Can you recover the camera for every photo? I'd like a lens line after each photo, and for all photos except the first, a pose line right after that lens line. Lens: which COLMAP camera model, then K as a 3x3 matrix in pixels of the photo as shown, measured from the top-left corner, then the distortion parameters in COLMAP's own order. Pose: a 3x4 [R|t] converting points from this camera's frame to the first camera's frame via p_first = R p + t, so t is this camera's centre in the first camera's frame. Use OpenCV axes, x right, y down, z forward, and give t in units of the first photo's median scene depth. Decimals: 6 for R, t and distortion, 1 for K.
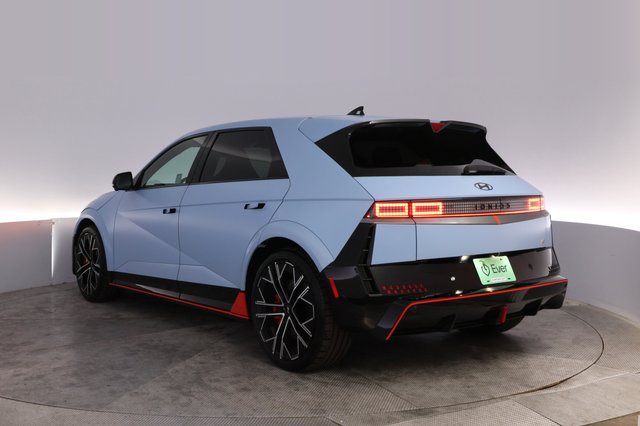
lens RADIAL K [[547.9, 0, 320.6], [0, 547.9, 211.3], [0, 0, 1]] dist [-0.091438, -0.010298]
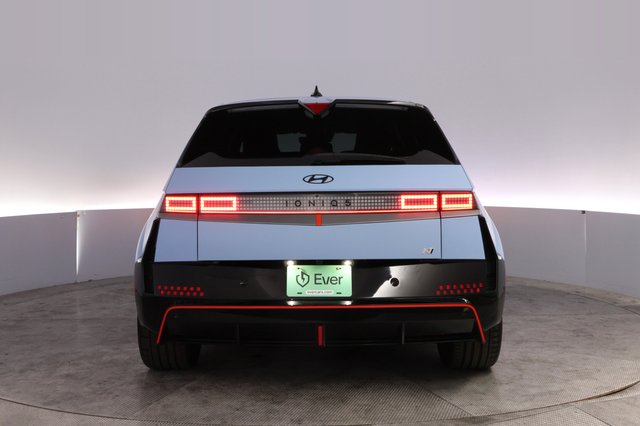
lens RADIAL K [[547.9, 0, 320.1], [0, 547.9, 211.4], [0, 0, 1]] dist [-0.091438, -0.010298]
pose [[0.949646, 0.030851, -0.311803, 0.264522], [-0.023017, 0.999321, 0.028777, -0.009262], [0.312479, -0.020151, 0.949711, 0.084398]]
